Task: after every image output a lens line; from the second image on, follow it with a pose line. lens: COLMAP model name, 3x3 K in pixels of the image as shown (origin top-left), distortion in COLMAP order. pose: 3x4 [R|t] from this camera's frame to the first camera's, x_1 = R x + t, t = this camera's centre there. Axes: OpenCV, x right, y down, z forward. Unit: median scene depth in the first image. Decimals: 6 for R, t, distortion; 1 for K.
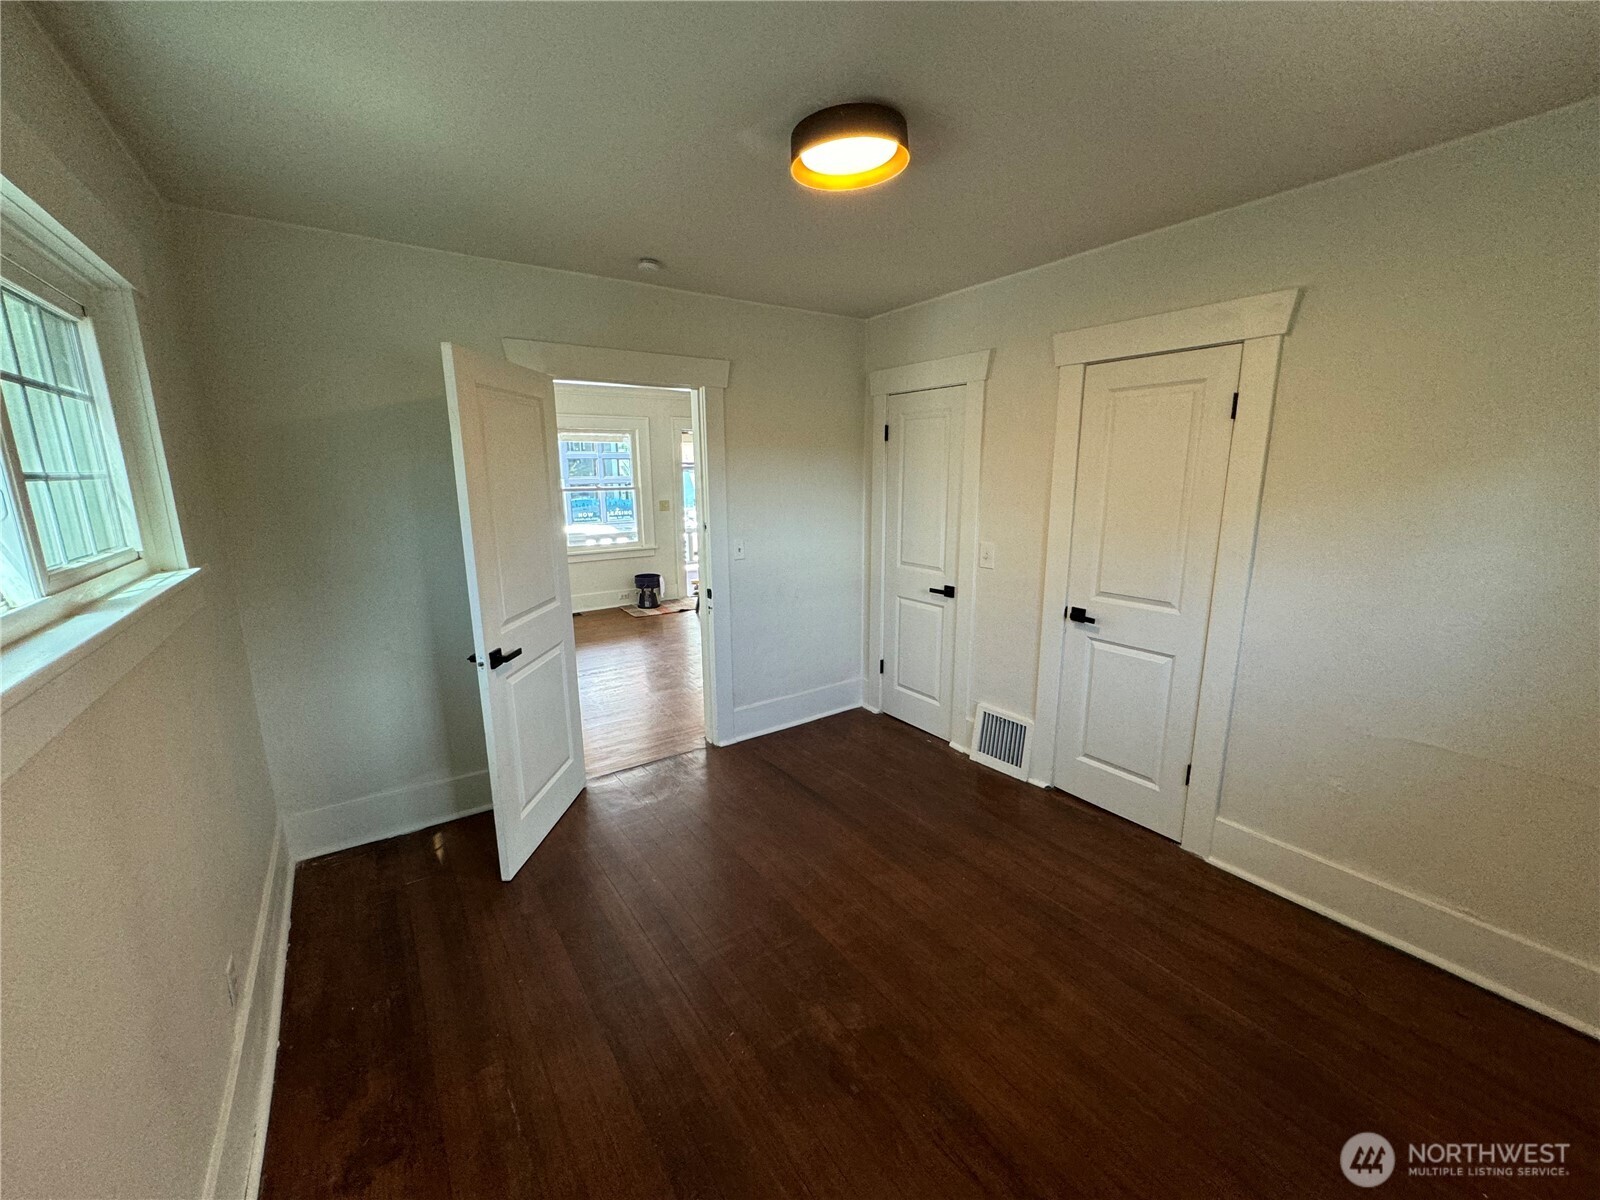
lens RADIAL K [[640.7, 0, 799.0], [0, 640.7, 604.3], [0, 0, 1]] dist [-0.002332, 0.000132]
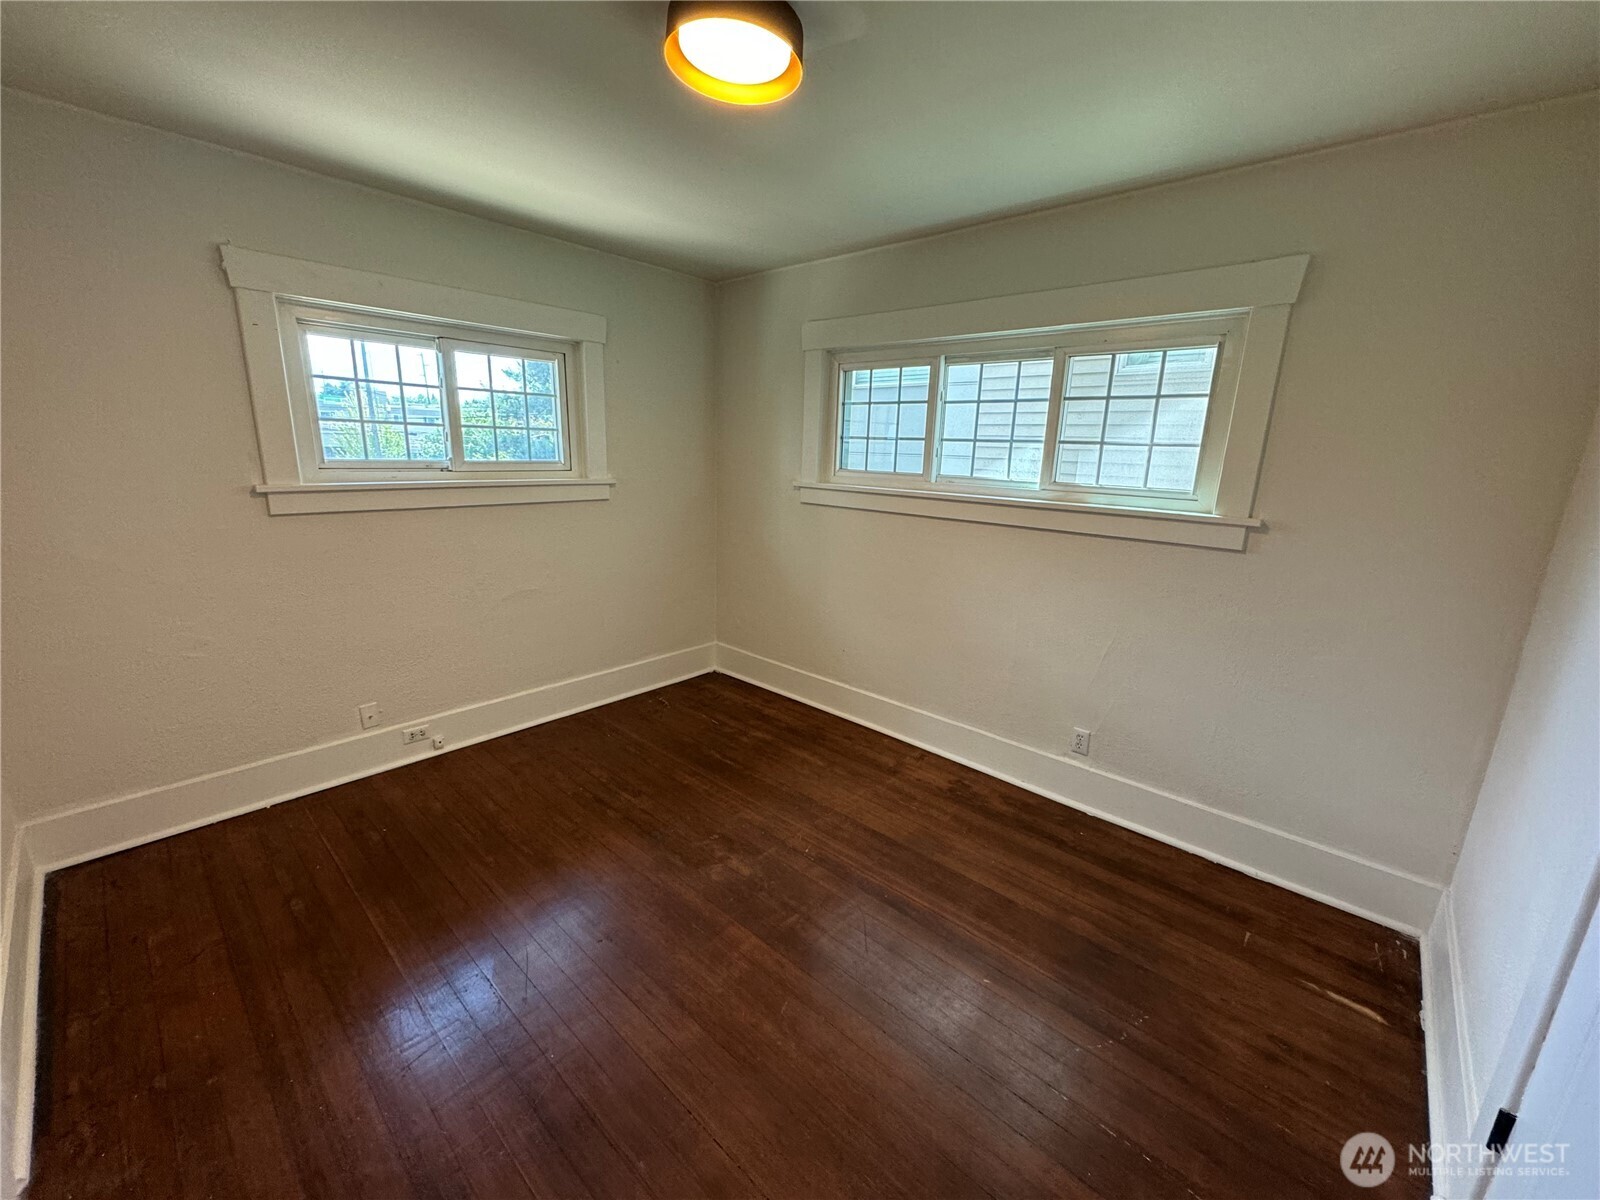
lens RADIAL K [[640.7, 0, 799.0], [0, 640.7, 604.3], [0, 0, 1]] dist [-0.002332, 0.000132]
pose [[-0.973720, 0.033262, -0.225305, 0.187783], [-0.068980, 0.899737, 0.430947, -0.361508], [0.217049, 0.435163, -0.873798, 1.838012]]
